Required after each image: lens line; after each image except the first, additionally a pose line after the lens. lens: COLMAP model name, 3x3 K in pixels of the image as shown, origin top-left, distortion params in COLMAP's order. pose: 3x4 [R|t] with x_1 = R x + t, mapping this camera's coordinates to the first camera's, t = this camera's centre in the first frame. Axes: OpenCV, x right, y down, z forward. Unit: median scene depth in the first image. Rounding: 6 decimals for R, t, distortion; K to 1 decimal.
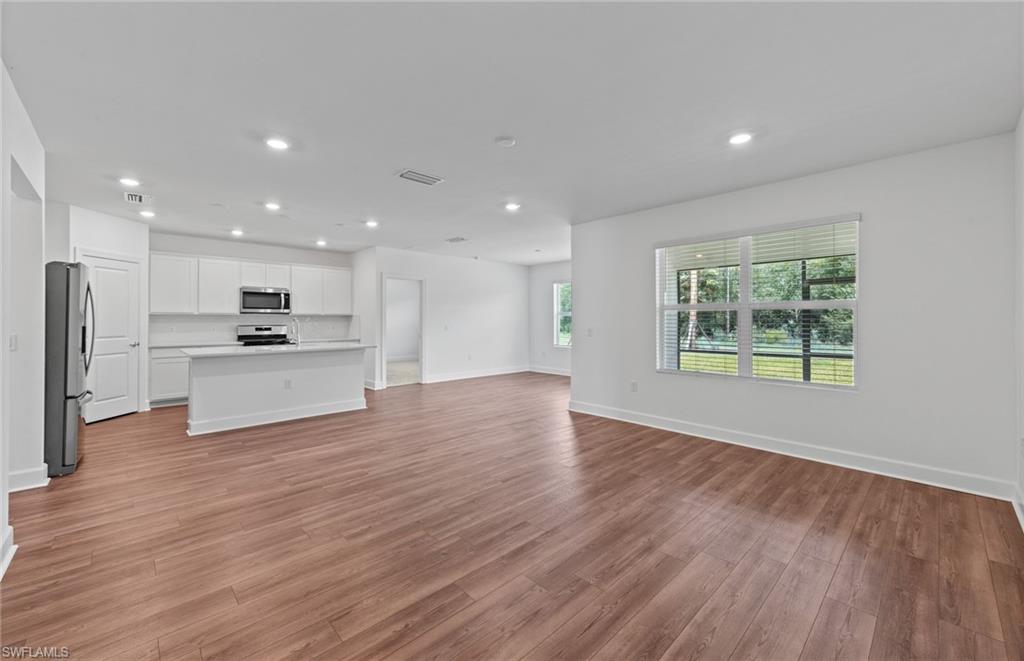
lens RADIAL K [[405.7, 0, 511.5], [0, 405.7, 318.1], [0, 0, 1]] dist [0.001324, 0.000161]
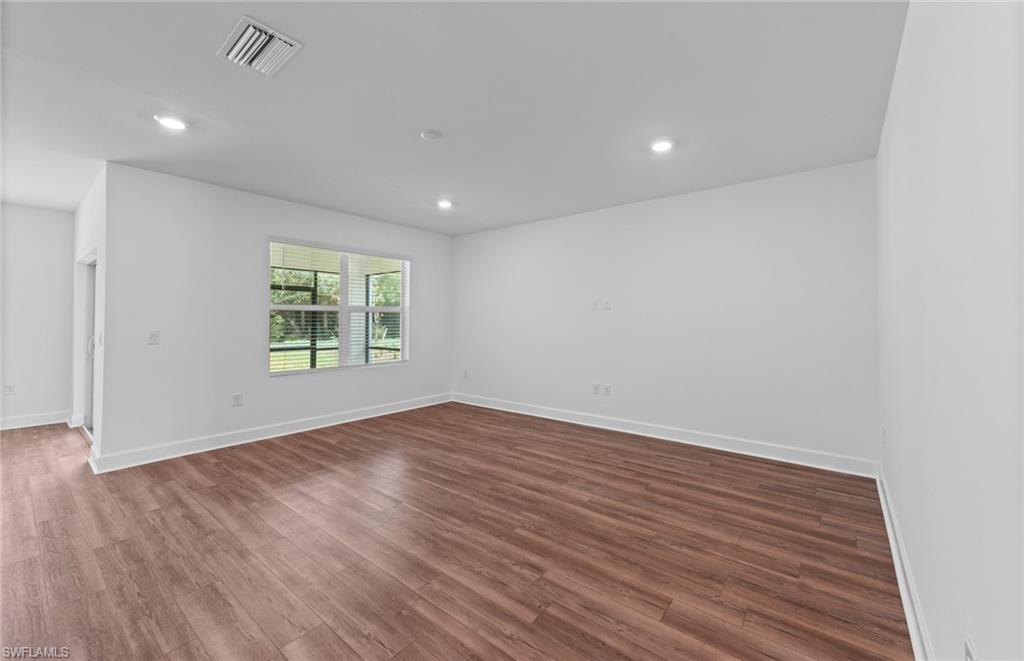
lens RADIAL K [[407.7, 0, 510.0], [0, 407.7, 312.5], [0, 0, 1]] dist [0.003238, 0.000086]
pose [[-0.134148, 0.020968, 0.990740, -0.495917], [-0.006757, 0.999734, -0.022073, 0.003946], [-0.990938, -0.009655, -0.133970, 0.466992]]
